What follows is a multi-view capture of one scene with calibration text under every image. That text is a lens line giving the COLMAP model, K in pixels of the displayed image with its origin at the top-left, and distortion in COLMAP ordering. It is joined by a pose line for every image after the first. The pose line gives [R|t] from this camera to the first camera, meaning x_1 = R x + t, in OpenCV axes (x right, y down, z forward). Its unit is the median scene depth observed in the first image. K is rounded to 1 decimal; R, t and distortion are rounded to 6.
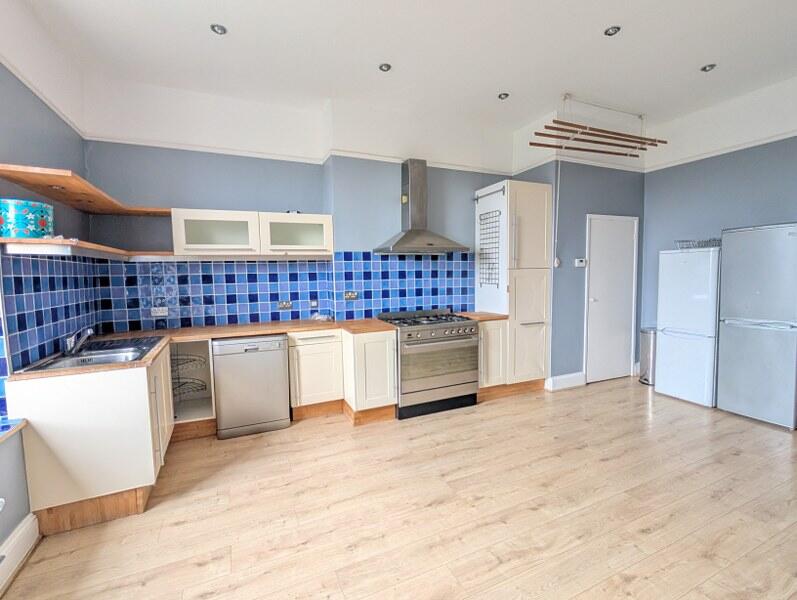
lens RADIAL K [[356.6, 0, 398.5], [0, 356.6, 300.0], [0, 0, 1]] dist [-0.001607, -0.000608]
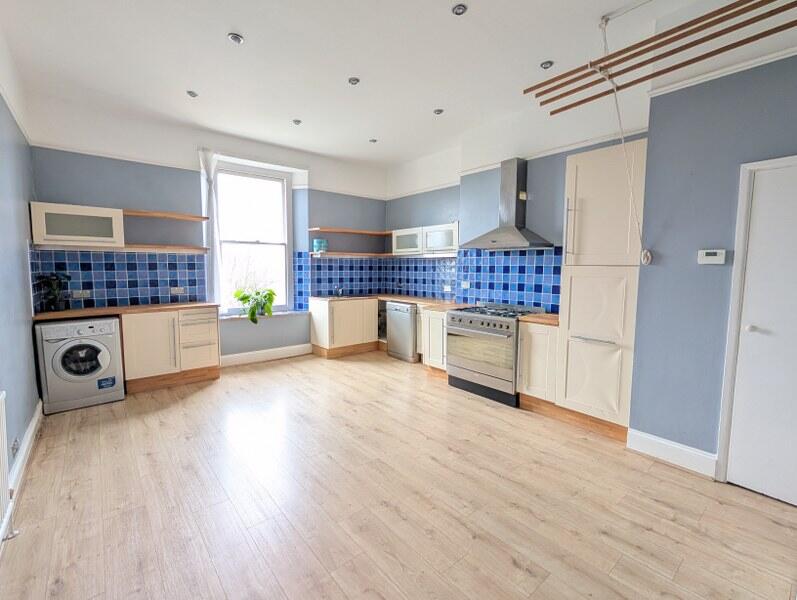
lens RADIAL K [[356.6, 0, 398.5], [0, 356.6, 300.0], [0, 0, 1]] dist [-0.001607, -0.000608]
pose [[0.278028, 0.108515, -0.954424, 1.049679], [-0.084750, 0.992495, 0.088155, -0.051513], [0.956827, 0.056378, 0.285138, 0.430457]]
